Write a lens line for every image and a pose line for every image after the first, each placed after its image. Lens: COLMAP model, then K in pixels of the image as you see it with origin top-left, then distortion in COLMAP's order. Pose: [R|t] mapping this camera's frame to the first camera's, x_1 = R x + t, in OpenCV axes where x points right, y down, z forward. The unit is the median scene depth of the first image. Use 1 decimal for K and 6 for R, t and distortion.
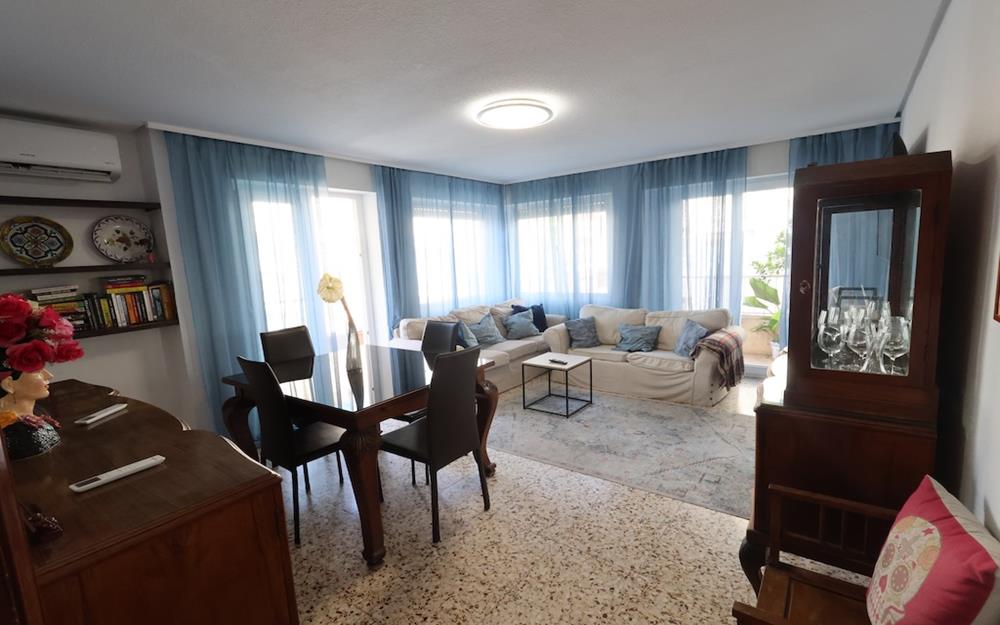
lens RADIAL K [[460.3, 0, 496.0], [0, 460.3, 328.9], [0, 0, 1]] dist [-0.001387, 0.000496]
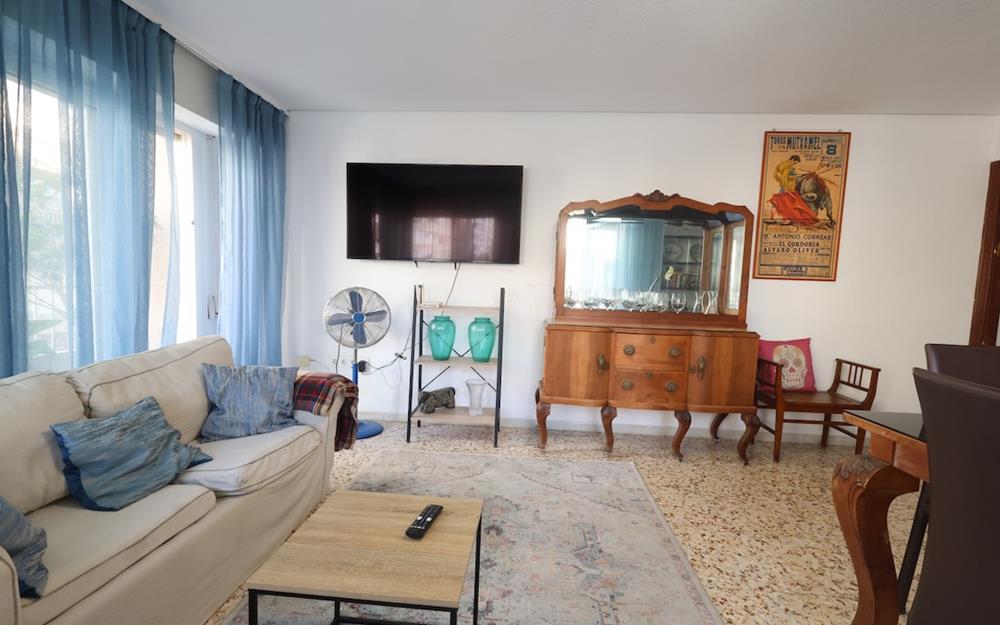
lens RADIAL K [[462.3, 0, 496.6], [0, 462.3, 321.3], [0, 0, 1]] dist [-0.004435, 0.000327]
pose [[-0.546506, -0.043556, 0.836322, -0.143380], [0.126534, 0.982887, 0.133875, -0.096300], [-0.827841, 0.178987, -0.531642, 1.080436]]
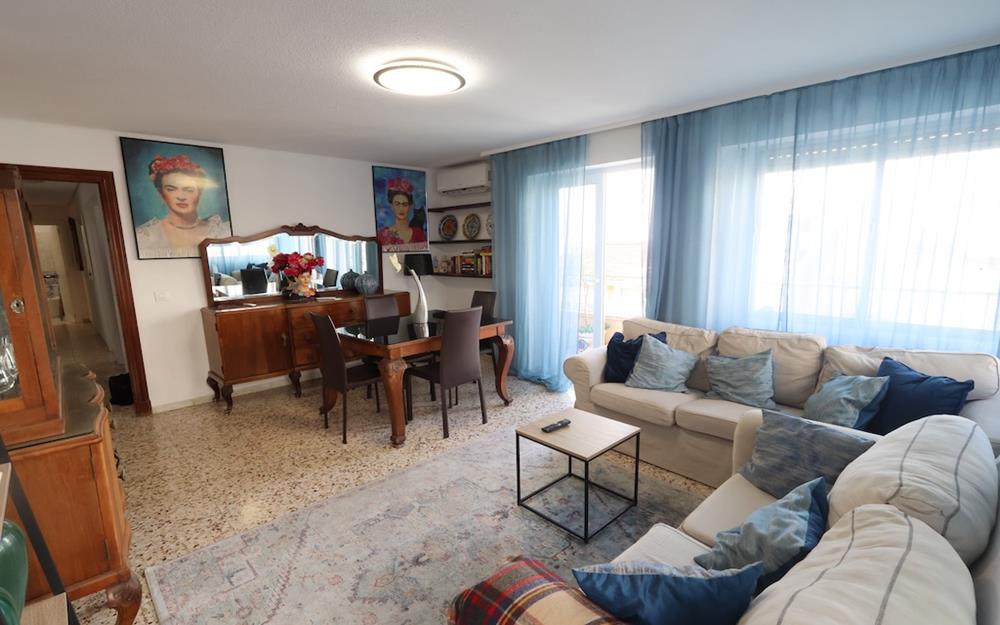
lens RADIAL K [[460.3, 0, 496.0], [0, 460.3, 328.9], [0, 0, 1]] dist [-0.001387, 0.000496]
pose [[-0.159890, 0.227428, -0.960579, 0.680788], [-0.132277, 0.959385, 0.249164, -0.185605], [0.978232, 0.166901, -0.123313, 0.957152]]
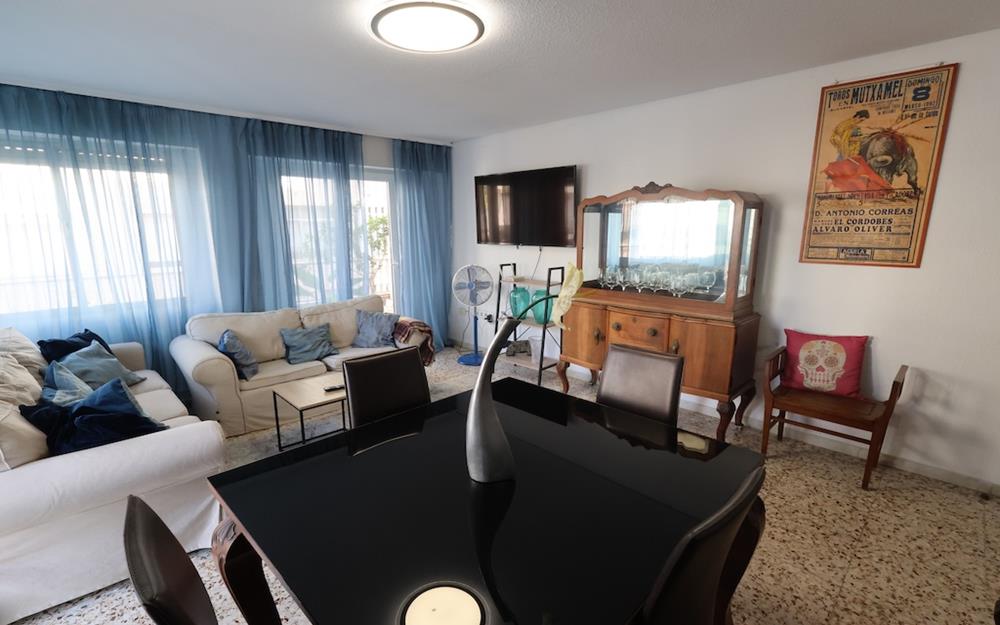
lens RADIAL K [[460.3, 0, 496.0], [0, 460.3, 328.9], [0, 0, 1]] dist [-0.001387, 0.000496]
pose [[0.149715, -0.175106, 0.973100, -0.497899], [0.158525, 0.975711, 0.151187, -0.086833], [-0.975938, 0.131626, 0.173838, 0.613398]]
